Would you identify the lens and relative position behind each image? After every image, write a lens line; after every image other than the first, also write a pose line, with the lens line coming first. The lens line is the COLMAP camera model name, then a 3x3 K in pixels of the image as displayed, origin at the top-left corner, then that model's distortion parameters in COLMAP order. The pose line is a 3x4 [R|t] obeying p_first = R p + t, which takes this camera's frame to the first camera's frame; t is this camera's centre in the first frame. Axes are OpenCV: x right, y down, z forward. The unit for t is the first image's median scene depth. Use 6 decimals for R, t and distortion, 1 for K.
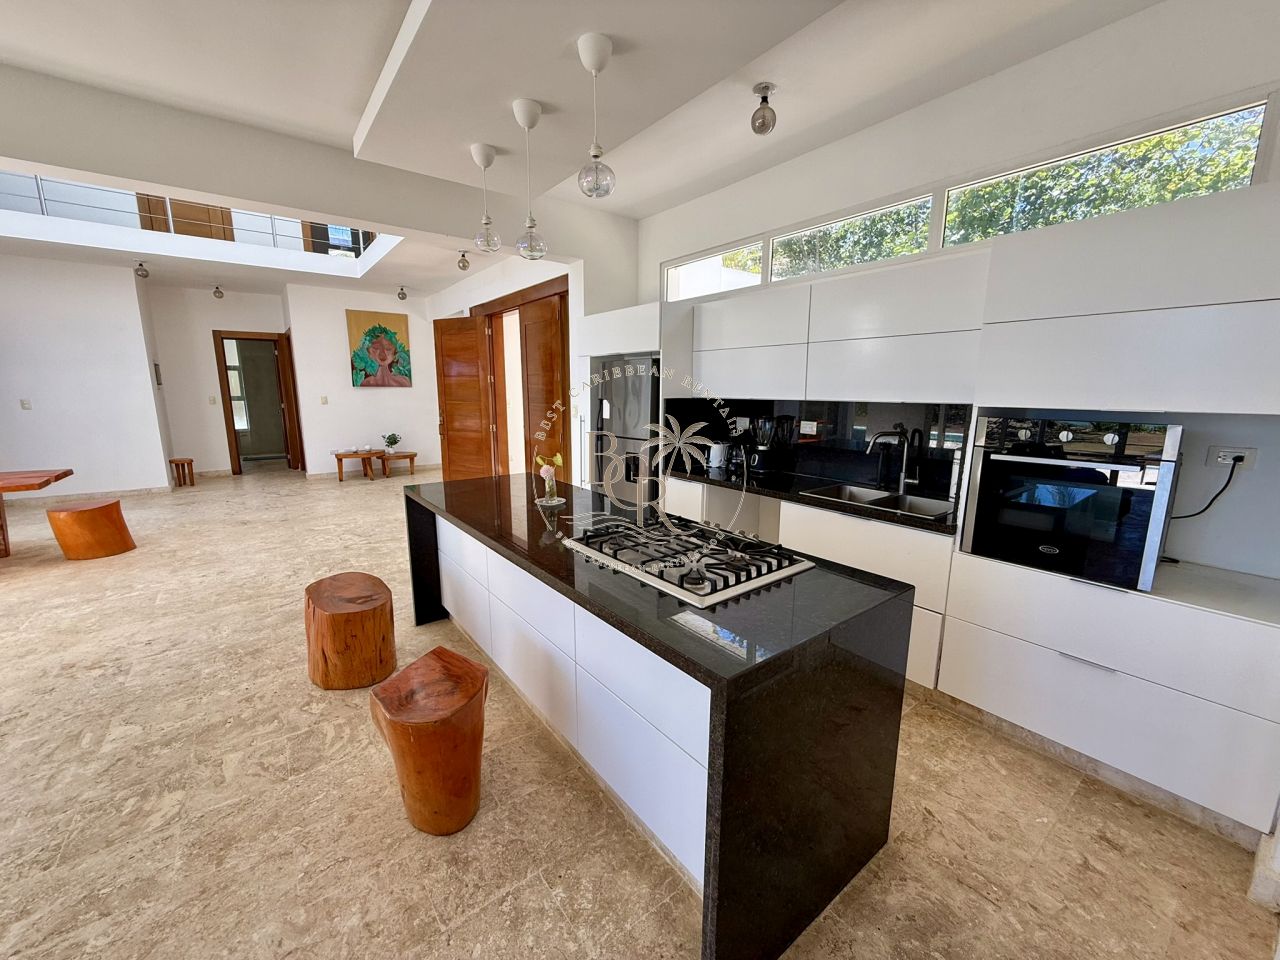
lens RADIAL K [[509.1, 0, 638.1], [0, 509.1, 481.2], [0, 0, 1]] dist [0.000434, 0.000006]
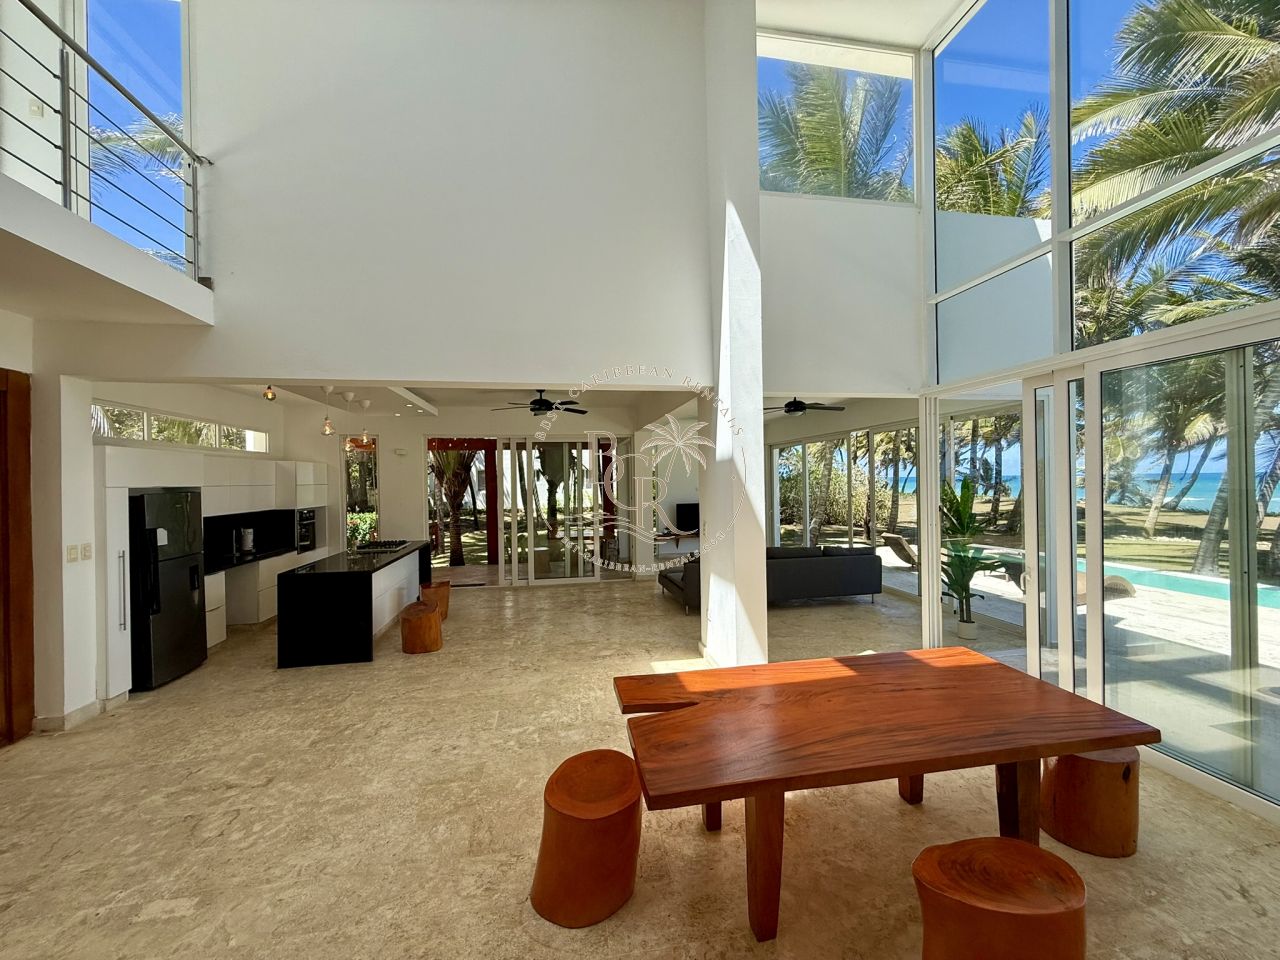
lens RADIAL K [[509.1, 0, 638.1], [0, 509.1, 481.2], [0, 0, 1]] dist [0.000434, 0.000006]
pose [[-0.885537, 0.010112, 0.464460, -1.706972], [0.097792, 0.981420, 0.165083, -0.394021], [-0.454161, 0.191607, -0.870072, 1.701948]]
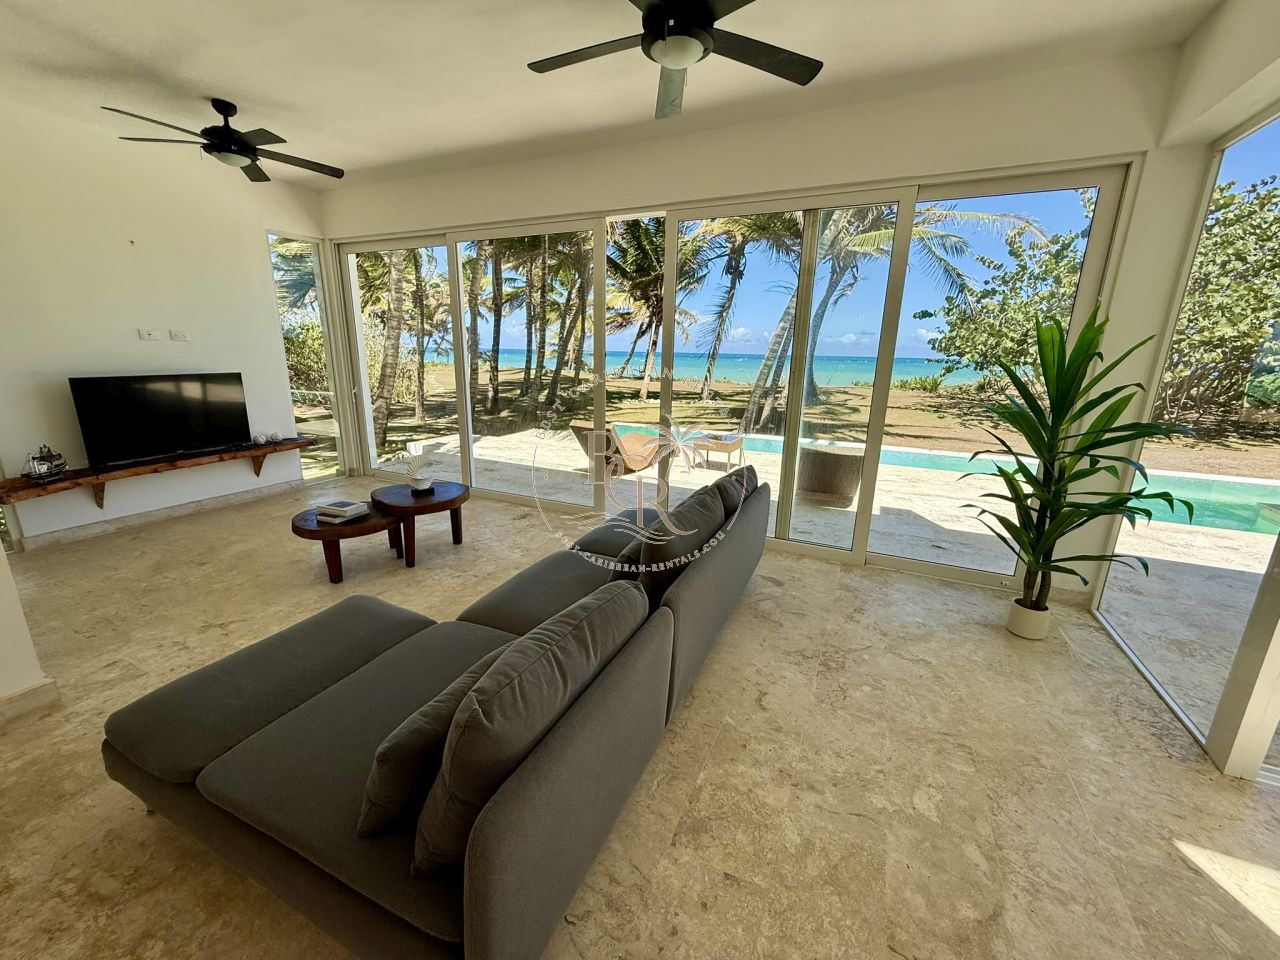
lens RADIAL K [[509.1, 0, 638.1], [0, 509.1, 481.2], [0, 0, 1]] dist [0.000434, 0.000006]
pose [[-0.889863, 0.093665, -0.446510, -0.989626], [-0.104912, 0.910460, 0.400070, -0.052648], [0.444002, 0.402852, -0.800358, 0.276103]]
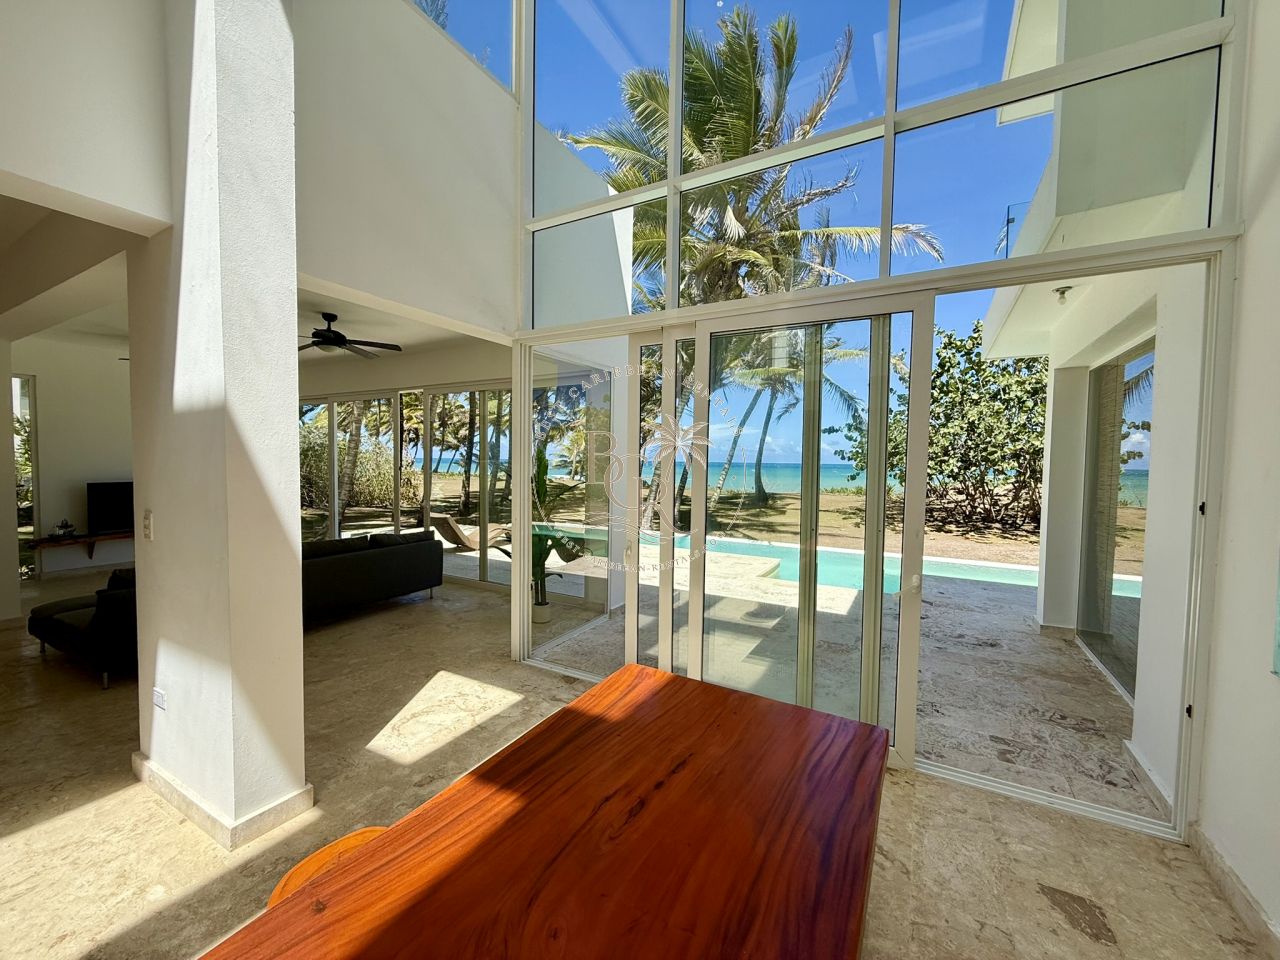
lens RADIAL K [[509.1, 0, 638.1], [0, 509.1, 481.2], [0, 0, 1]] dist [0.000434, 0.000006]
pose [[-0.919196, 0.001490, -0.393798, -1.557140], [-0.087525, 0.974208, 0.207984, -0.276209], [0.383952, 0.225645, -0.895358, 1.285427]]
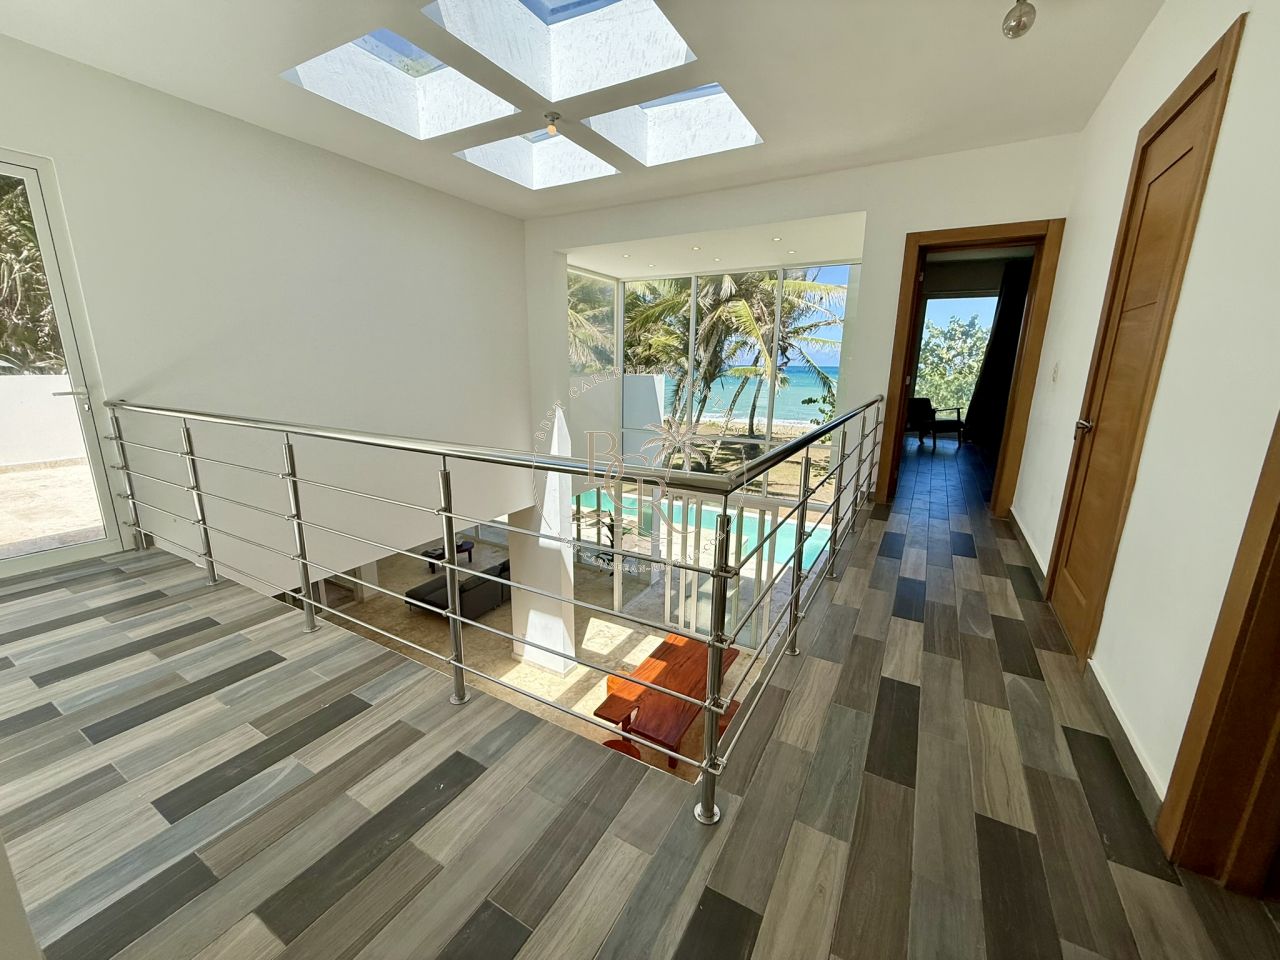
lens RADIAL K [[509.1, 0, 638.1], [0, 509.1, 481.2], [0, 0, 1]] dist [0.000434, 0.000006]
pose [[-0.920783, 0.074409, -0.382912, -0.897654], [-0.085717, 0.919046, 0.384716, -1.278795], [0.380541, 0.387062, -0.839864, 2.237524]]
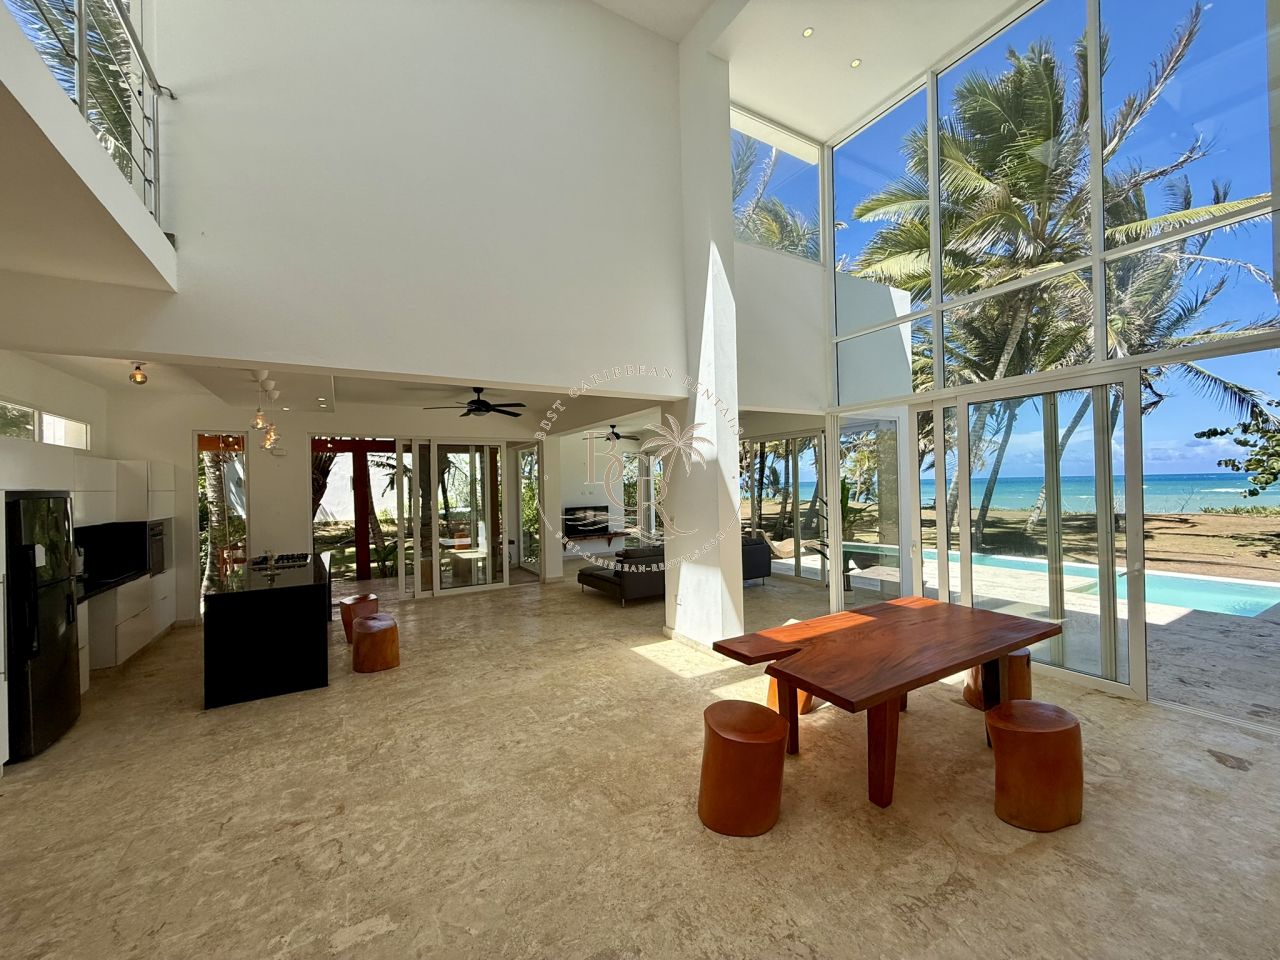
lens RADIAL K [[509.1, 0, 638.1], [0, 509.1, 481.2], [0, 0, 1]] dist [0.000434, 0.000006]
pose [[-0.991943, 0.020670, 0.124989, -1.316284], [0.042580, 0.983600, 0.175264, -0.424164], [-0.119317, 0.179174, -0.976555, 1.944865]]
